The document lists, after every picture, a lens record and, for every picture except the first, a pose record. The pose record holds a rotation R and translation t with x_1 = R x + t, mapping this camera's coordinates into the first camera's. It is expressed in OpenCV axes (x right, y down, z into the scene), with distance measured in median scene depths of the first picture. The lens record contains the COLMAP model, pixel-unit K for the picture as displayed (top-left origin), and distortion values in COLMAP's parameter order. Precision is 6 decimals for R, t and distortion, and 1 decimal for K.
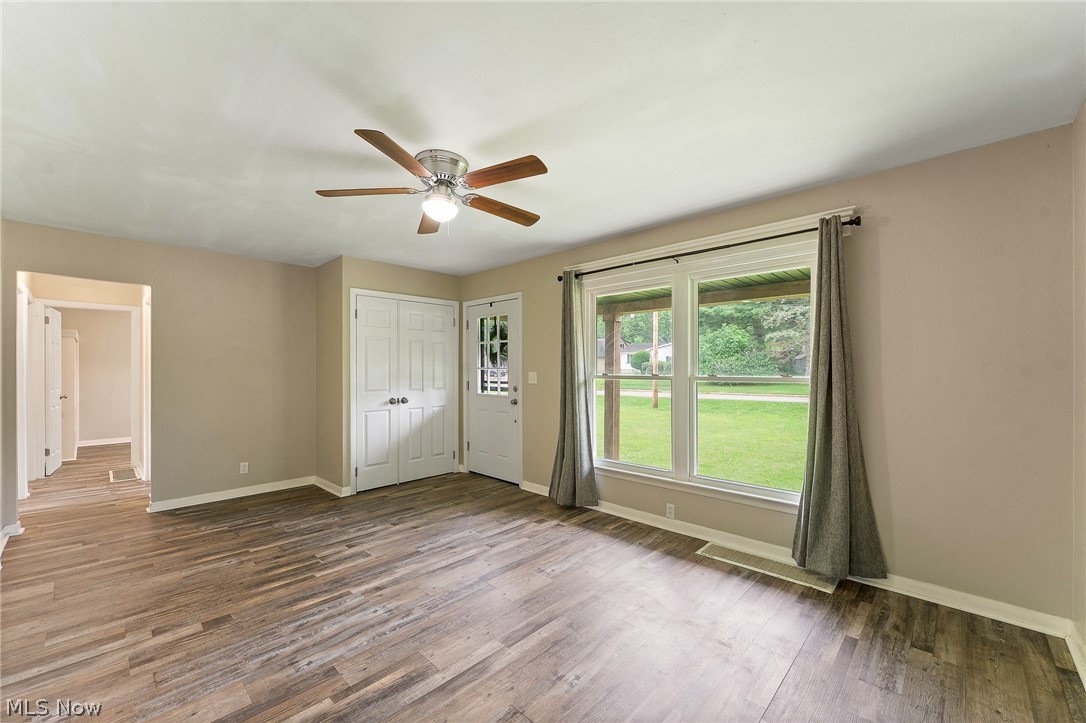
lens RADIAL K [[432.3, 0, 548.3], [0, 432.3, 366.4], [0, 0, 1]] dist [-0.003188, 0.000207]
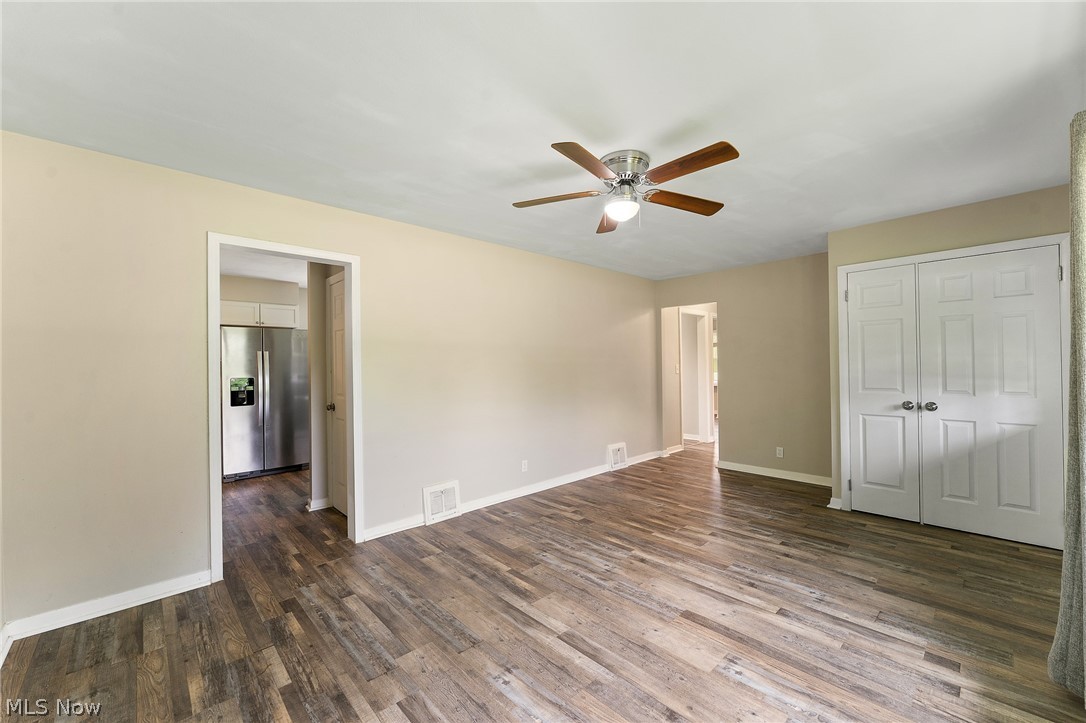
lens RADIAL K [[432.3, 0, 547.5], [0, 432.3, 360.8], [0, 0, 1]] dist [-0.003188, 0.000207]
pose [[-0.045919, -0.005985, -0.998927, 0.663429], [0.014613, 0.999871, -0.006662, 0.002547], [0.998838, -0.014903, -0.045826, 0.733590]]
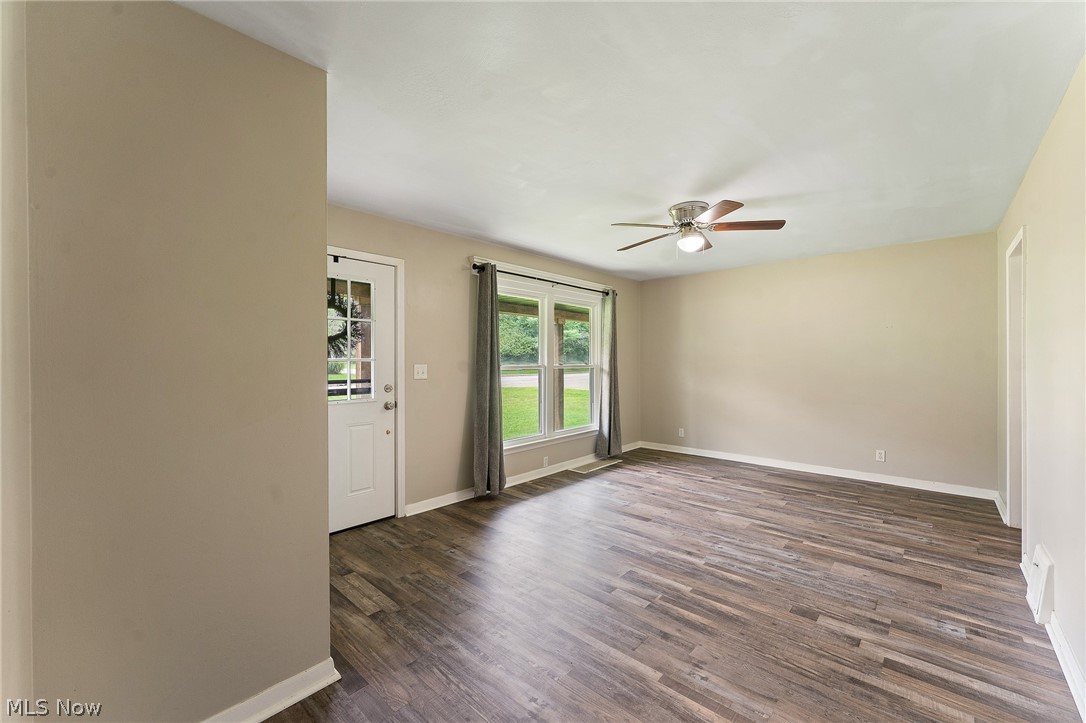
lens RADIAL K [[432.3, 0, 539.9], [0, 432.3, 362.1], [0, 0, 1]] dist [-0.003188, 0.000207]
pose [[-0.011736, -0.002016, 0.999929, -1.370835], [-0.001148, 0.999997, 0.002002, 0.009967], [-0.999930, -0.001124, -0.011738, 1.268080]]
